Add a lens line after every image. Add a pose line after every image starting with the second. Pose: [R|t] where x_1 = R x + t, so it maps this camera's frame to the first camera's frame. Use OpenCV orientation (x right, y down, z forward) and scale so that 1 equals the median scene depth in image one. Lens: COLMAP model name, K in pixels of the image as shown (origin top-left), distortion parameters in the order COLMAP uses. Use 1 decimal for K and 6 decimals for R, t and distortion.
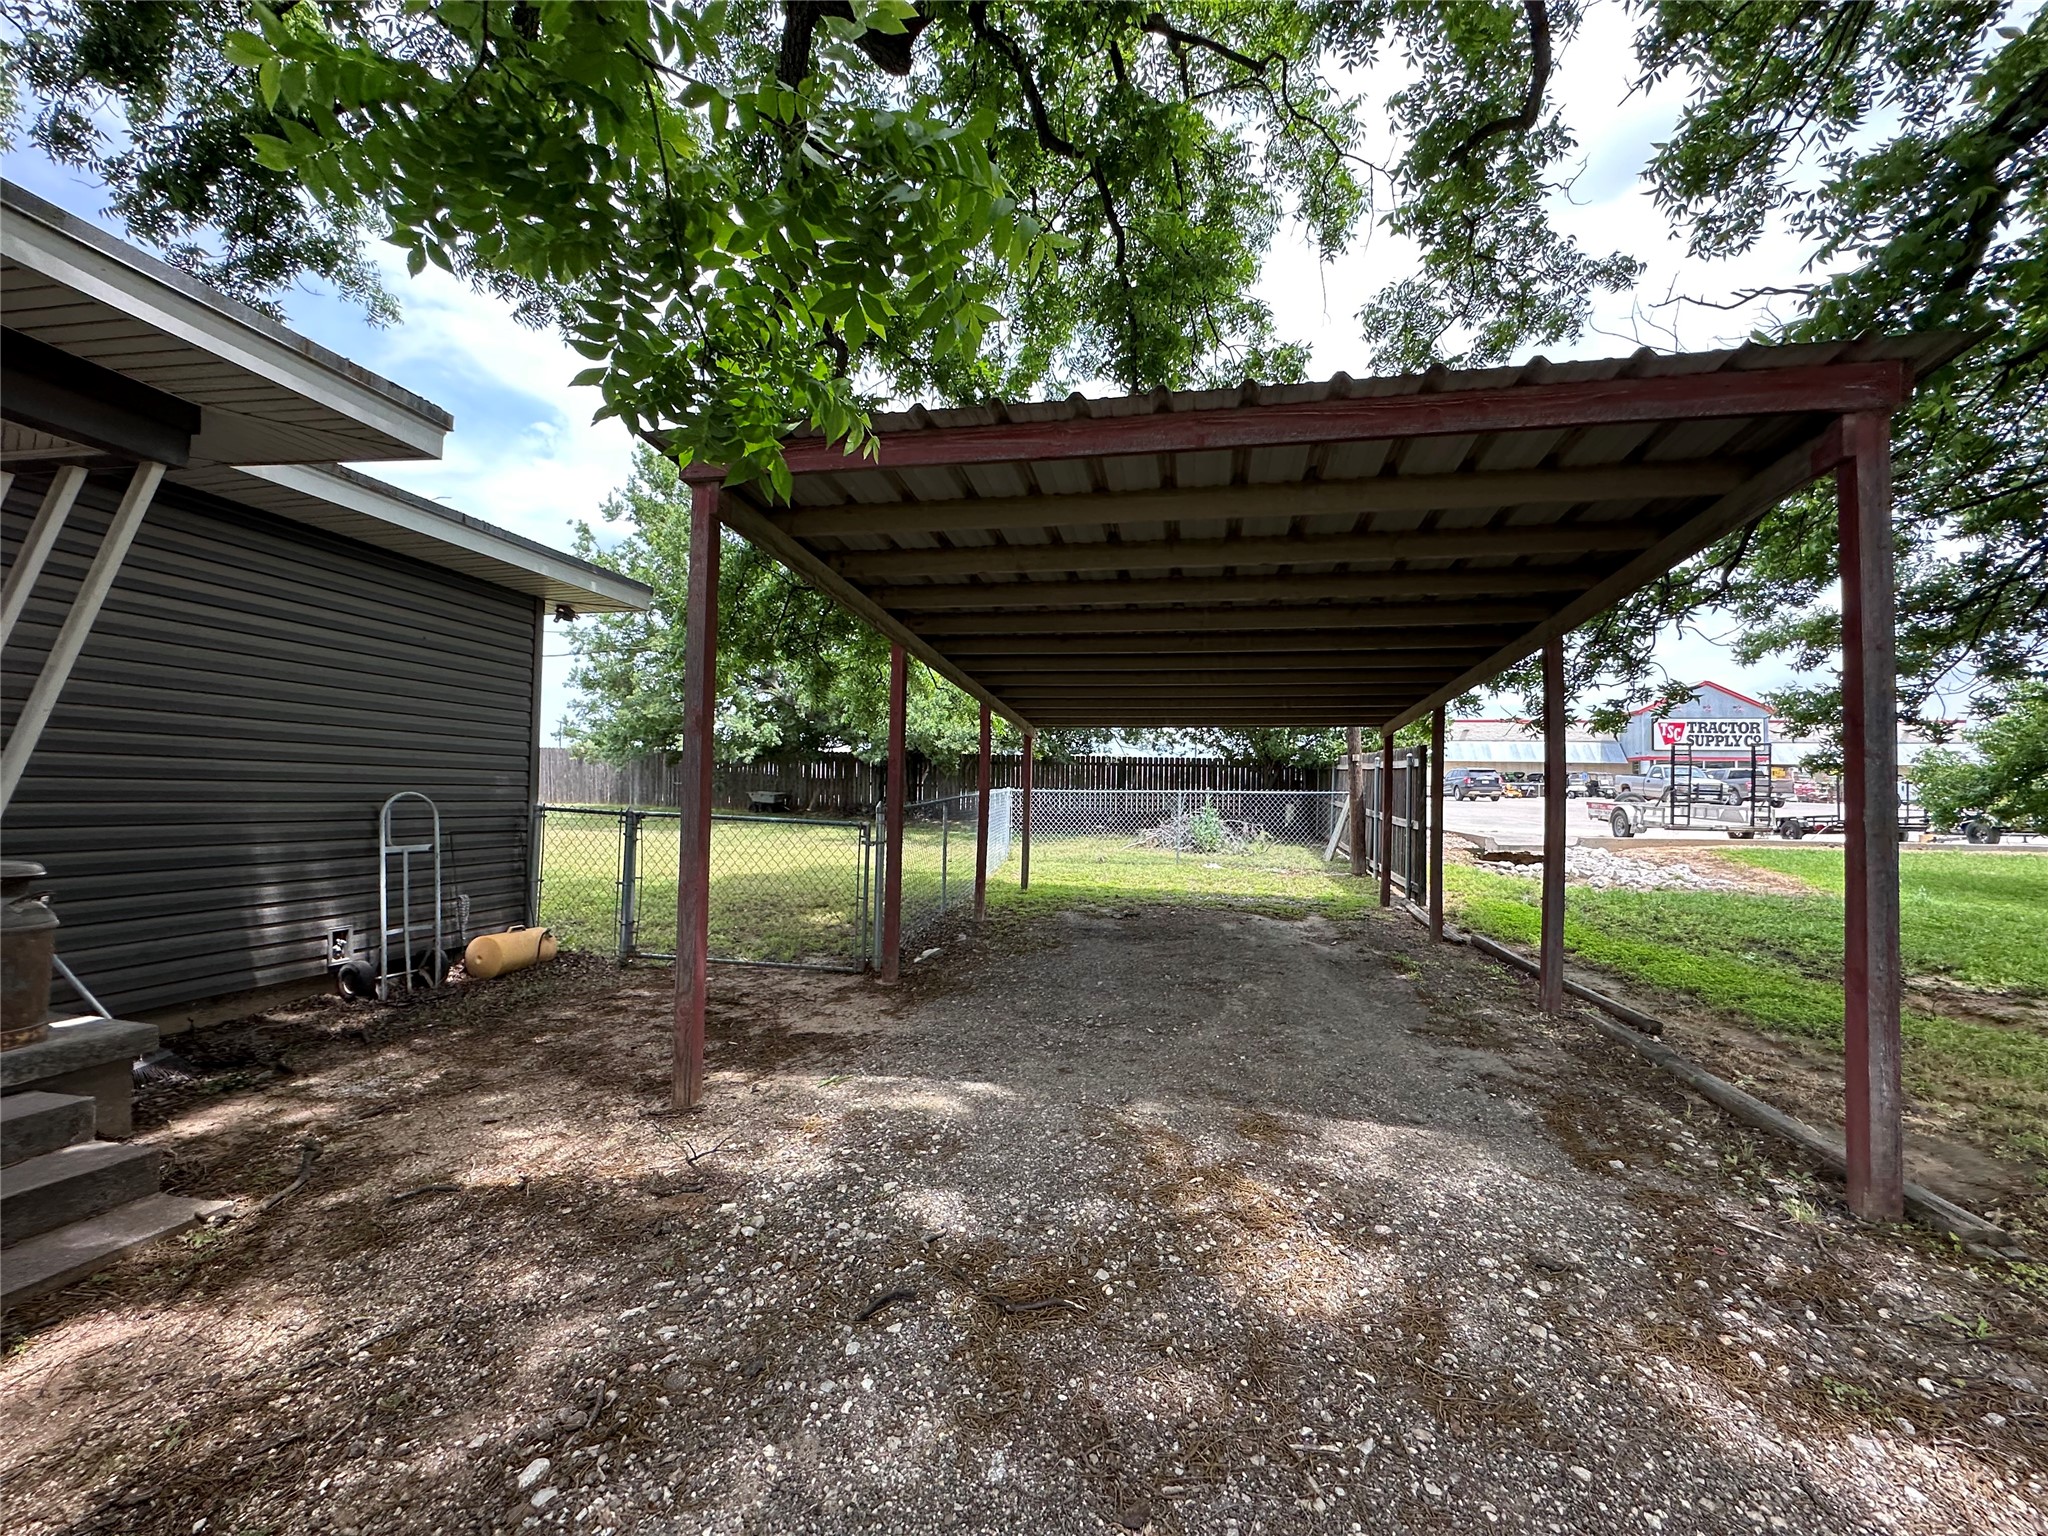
lens RADIAL K [[817.9, 0, 1024.0], [0, 817.9, 768.0], [0, 0, 1]] dist [-0.002486, 0.000184]
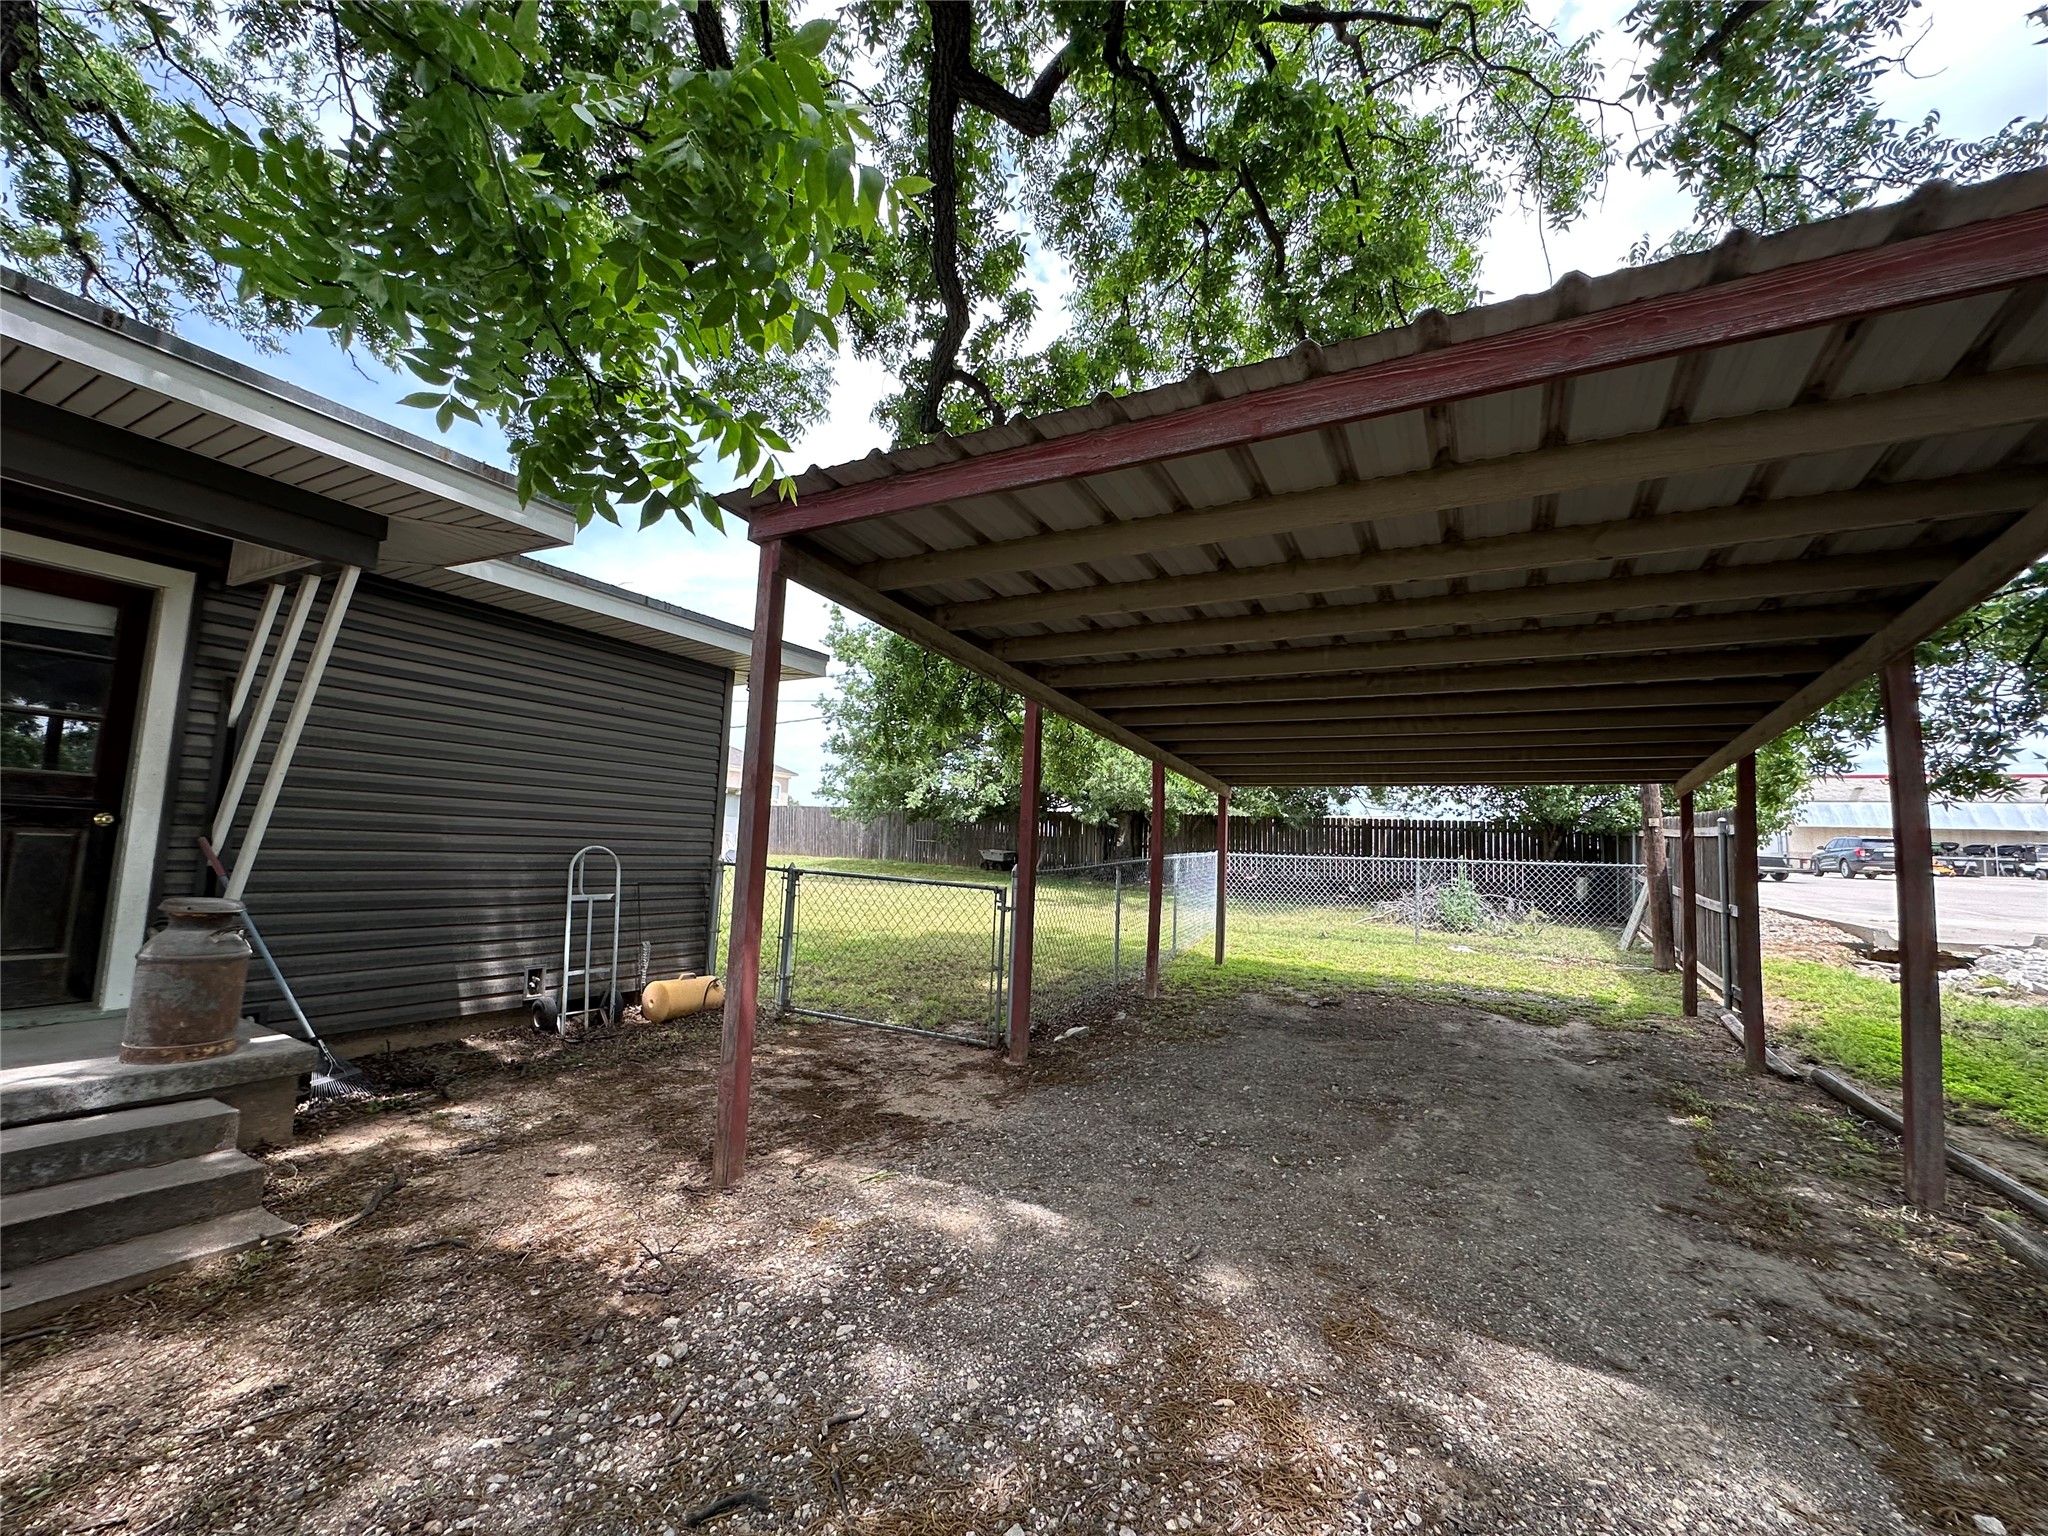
lens RADIAL K [[817.9, 0, 1024.0], [0, 817.9, 768.0], [0, 0, 1]] dist [-0.002486, 0.000184]
pose [[0.953436, -0.011063, -0.301391, 0.145677], [-0.011106, 0.997361, -0.071744, -0.003283], [0.301390, 0.071751, 0.950798, 0.116703]]
